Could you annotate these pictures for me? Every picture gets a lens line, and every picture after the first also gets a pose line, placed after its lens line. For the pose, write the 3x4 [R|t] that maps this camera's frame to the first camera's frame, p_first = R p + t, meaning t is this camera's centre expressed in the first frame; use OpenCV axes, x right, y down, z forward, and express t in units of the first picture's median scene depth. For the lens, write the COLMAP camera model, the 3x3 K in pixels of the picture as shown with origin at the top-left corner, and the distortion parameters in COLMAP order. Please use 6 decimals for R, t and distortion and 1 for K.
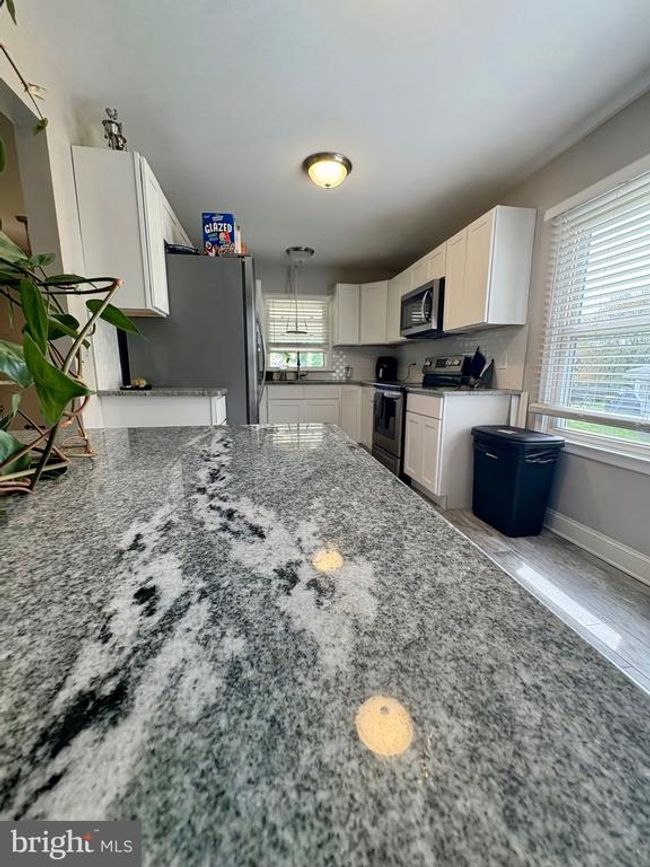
lens RADIAL K [[348.0, 0, 324.7], [0, 348.0, 434.7], [0, 0, 1]] dist [-0.001285, 0.000650]
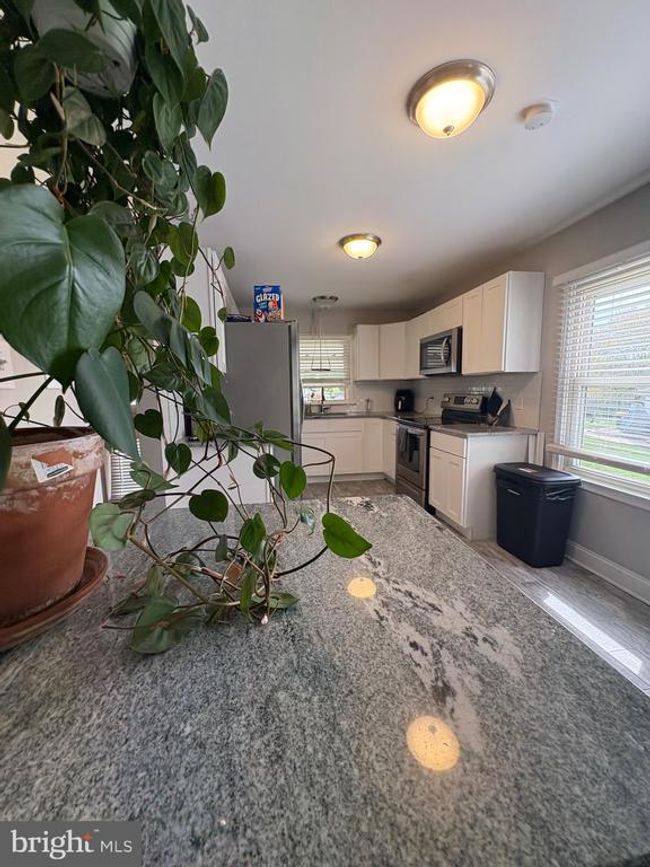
lens RADIAL K [[348.0, 0, 324.2], [0, 348.0, 434.3], [0, 0, 1]] dist [-0.001285, 0.000650]
pose [[0.999663, -0.014469, -0.021544, -0.095943], [0.013348, 0.998593, -0.051322, -0.075165], [0.022256, 0.051017, 0.998450, -0.125551]]
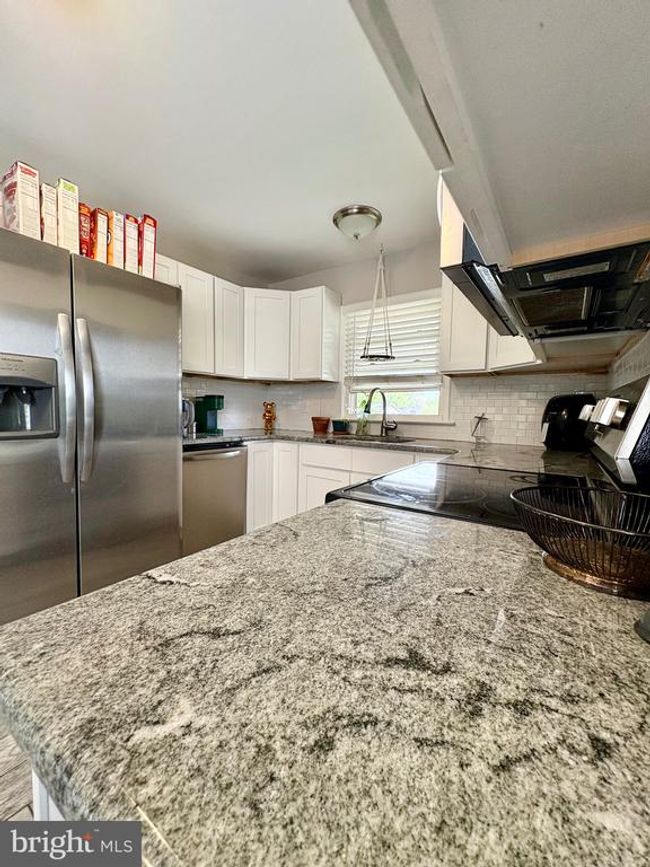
lens RADIAL K [[348.0, 0, 322.9], [0, 348.0, 439.4], [0, 0, 1]] dist [-0.001285, 0.000650]
pose [[0.696420, 0.069086, -0.714302, 0.558939], [-0.145385, 0.988298, -0.046159, -0.221675], [0.702754, 0.135995, 0.698314, 1.041701]]
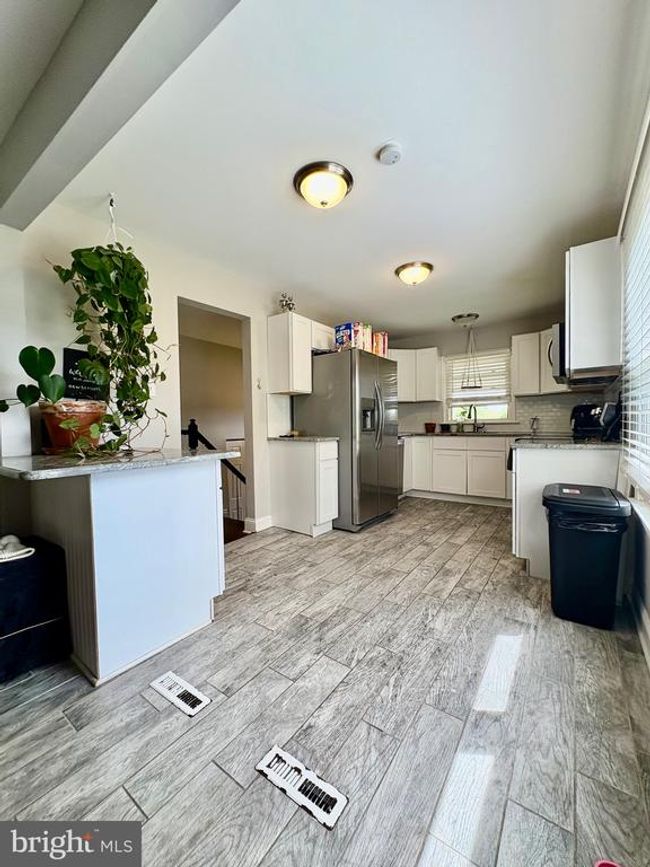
lens RADIAL K [[348.0, 0, 324.1], [0, 348.0, 433.1], [0, 0, 1]] dist [-0.001285, 0.000650]
pose [[0.691550, 0.003089, -0.722322, 0.722794], [-0.113968, 0.987932, -0.104888, 0.009557], [0.713281, 0.154857, 0.683557, -0.038275]]
